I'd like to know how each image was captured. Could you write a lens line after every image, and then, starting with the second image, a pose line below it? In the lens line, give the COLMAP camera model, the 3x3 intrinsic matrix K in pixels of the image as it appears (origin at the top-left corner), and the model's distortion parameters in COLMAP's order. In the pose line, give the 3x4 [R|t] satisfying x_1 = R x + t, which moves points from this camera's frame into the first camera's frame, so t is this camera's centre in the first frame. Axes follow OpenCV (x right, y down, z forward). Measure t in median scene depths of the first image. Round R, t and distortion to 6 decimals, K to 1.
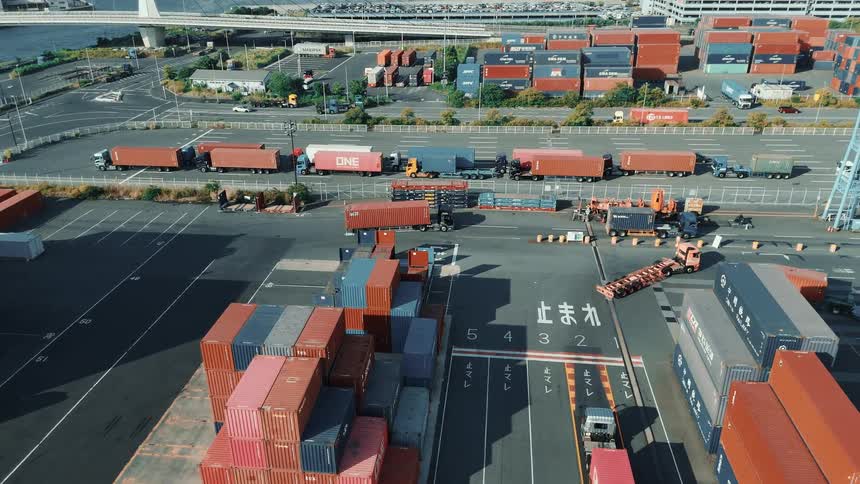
lens RADIAL K [[636.4, 0, 430.5], [0, 636.4, 241.7], [0, 0, 1]] dist [0.060449, -0.047139]
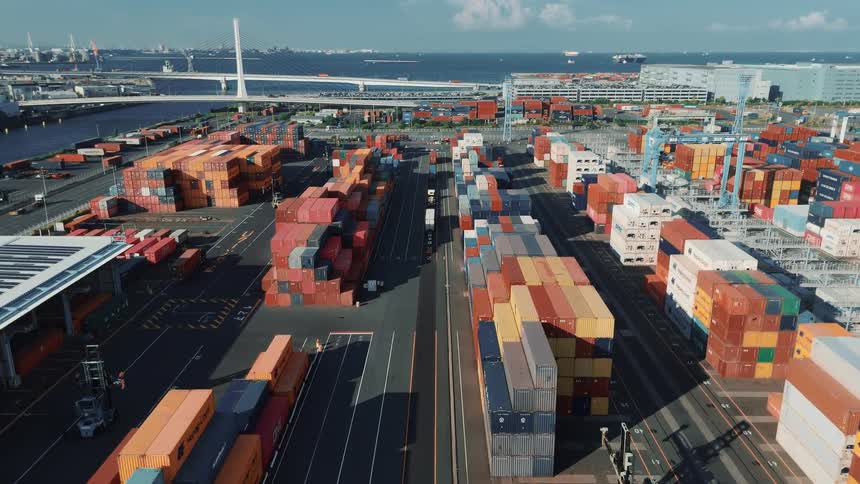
lens RADIAL K [[636.4, 0, 430.5], [0, 636.4, 241.7], [0, 0, 1]] dist [0.060449, -0.047139]
pose [[0.995001, -0.023258, 0.097122, -0.093064], [0.036432, 0.990016, -0.136166, 0.514868], [-0.092985, 0.139023, 0.985914, -1.262945]]
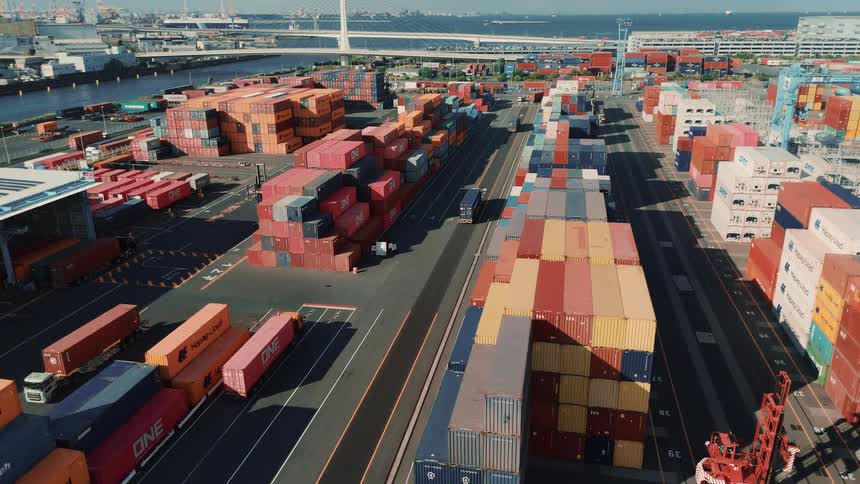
lens RADIAL K [[636.4, 0, 430.5], [0, 636.4, 241.7], [0, 0, 1]] dist [0.060449, -0.047139]
pose [[0.995549, 0.030534, -0.089160, 0.001765], [-0.038093, 0.995707, -0.084354, 0.504815], [0.086201, 0.087375, 0.992439, -1.114586]]
